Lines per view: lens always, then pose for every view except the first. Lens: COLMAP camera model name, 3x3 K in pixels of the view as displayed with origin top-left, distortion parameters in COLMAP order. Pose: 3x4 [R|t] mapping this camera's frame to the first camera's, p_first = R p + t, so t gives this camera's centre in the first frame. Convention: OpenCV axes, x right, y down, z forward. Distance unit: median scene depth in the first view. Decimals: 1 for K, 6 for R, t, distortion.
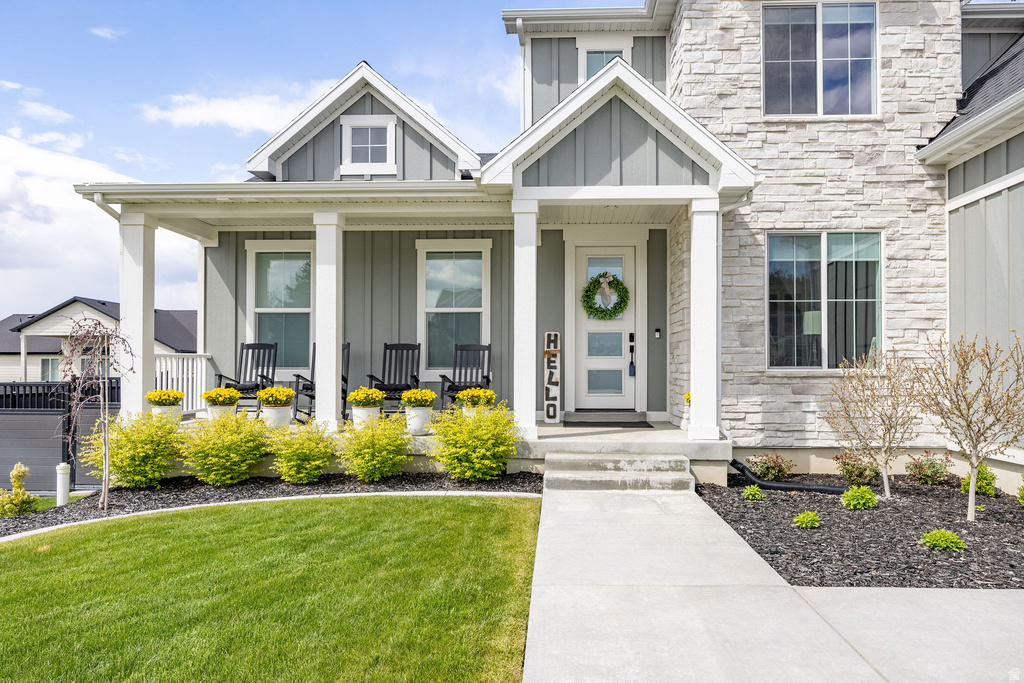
lens RADIAL K [[689.6, 0, 538.7], [0, 689.6, 363.5], [0, 0, 1]] dist [0.001970, -0.000171]
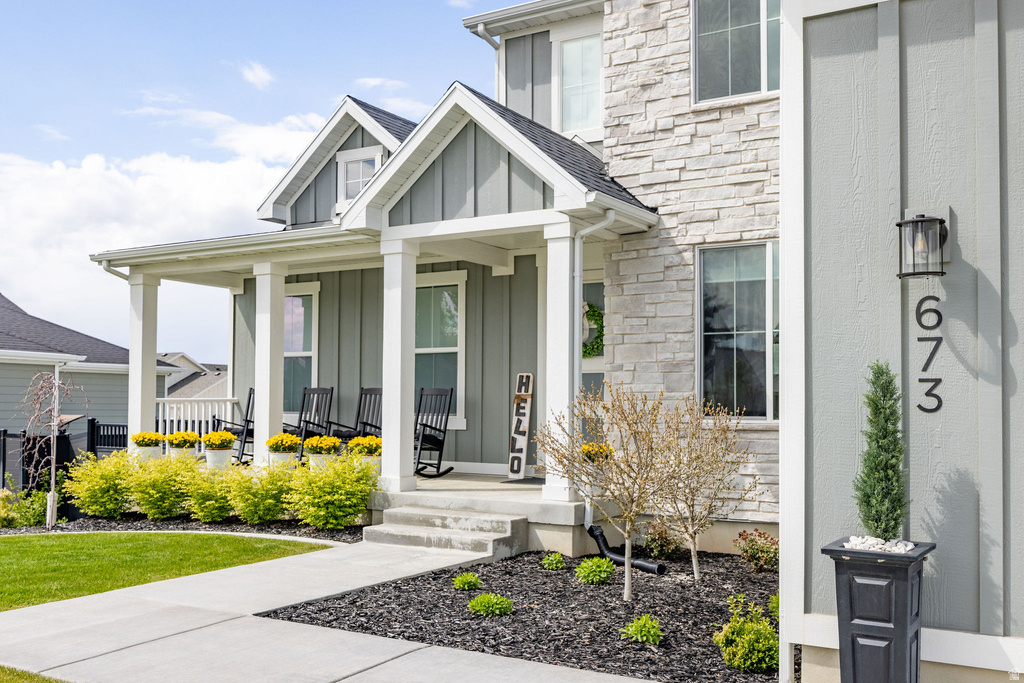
lens RADIAL K [[975.9, 0, 513.0], [0, 975.9, 379.3], [0, 0, 1]] dist [0.004420, 0.007383]
pose [[0.876876, -0.008795, -0.480637, 0.686328], [-0.002134, 0.999752, -0.022188, -0.012780], [0.480713, 0.020482, 0.876639, -0.090280]]
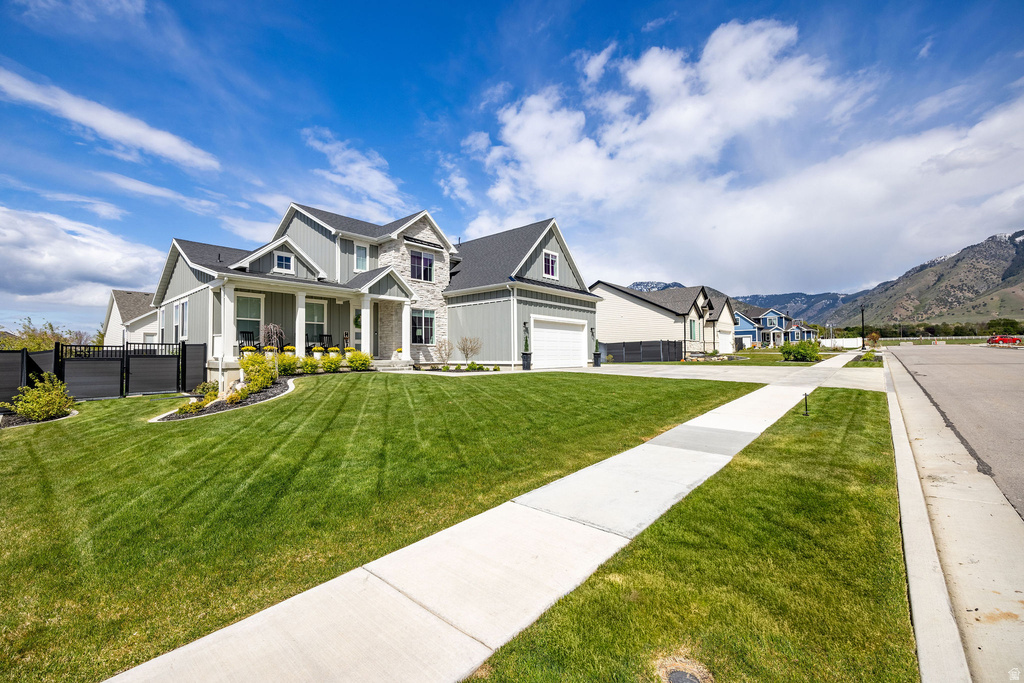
lens RADIAL K [[414.7, 0, 507.5], [0, 414.7, 337.8], [0, 0, 1]] dist [-0.000191, 0.000158]
pose [[0.642119, 0.027396, 0.766115, -1.108235], [-0.003878, 0.999465, -0.032490, 0.049496], [-0.766595, 0.017891, 0.641881, -0.915502]]
